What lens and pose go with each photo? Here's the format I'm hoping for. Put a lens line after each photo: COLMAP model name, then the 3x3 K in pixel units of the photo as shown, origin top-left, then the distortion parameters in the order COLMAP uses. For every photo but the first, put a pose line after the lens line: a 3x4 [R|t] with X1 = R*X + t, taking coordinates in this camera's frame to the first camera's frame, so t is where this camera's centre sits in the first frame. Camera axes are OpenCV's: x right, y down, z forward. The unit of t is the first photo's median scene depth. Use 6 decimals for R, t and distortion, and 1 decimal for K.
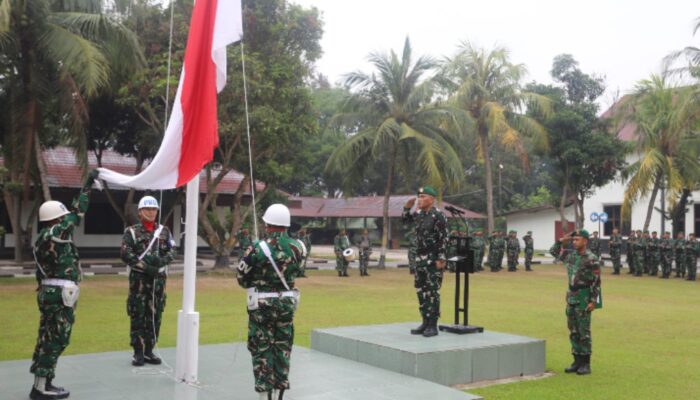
lens RADIAL K [[413.2, 0, 350.0], [0, 413.2, 199.8], [0, 0, 1]] dist [-0.034345, -0.001988]
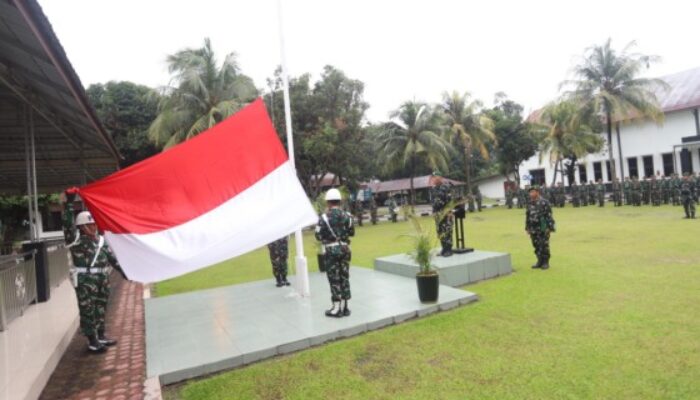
lens RADIAL K [[413.2, 0, 350.8], [0, 413.2, 198.5], [0, 0, 1]] dist [-0.034345, -0.001988]
pose [[0.994431, -0.103550, -0.019604, -0.153154], [0.104635, 0.992300, 0.066274, -0.068729], [0.012590, -0.067956, 0.997609, -0.858969]]
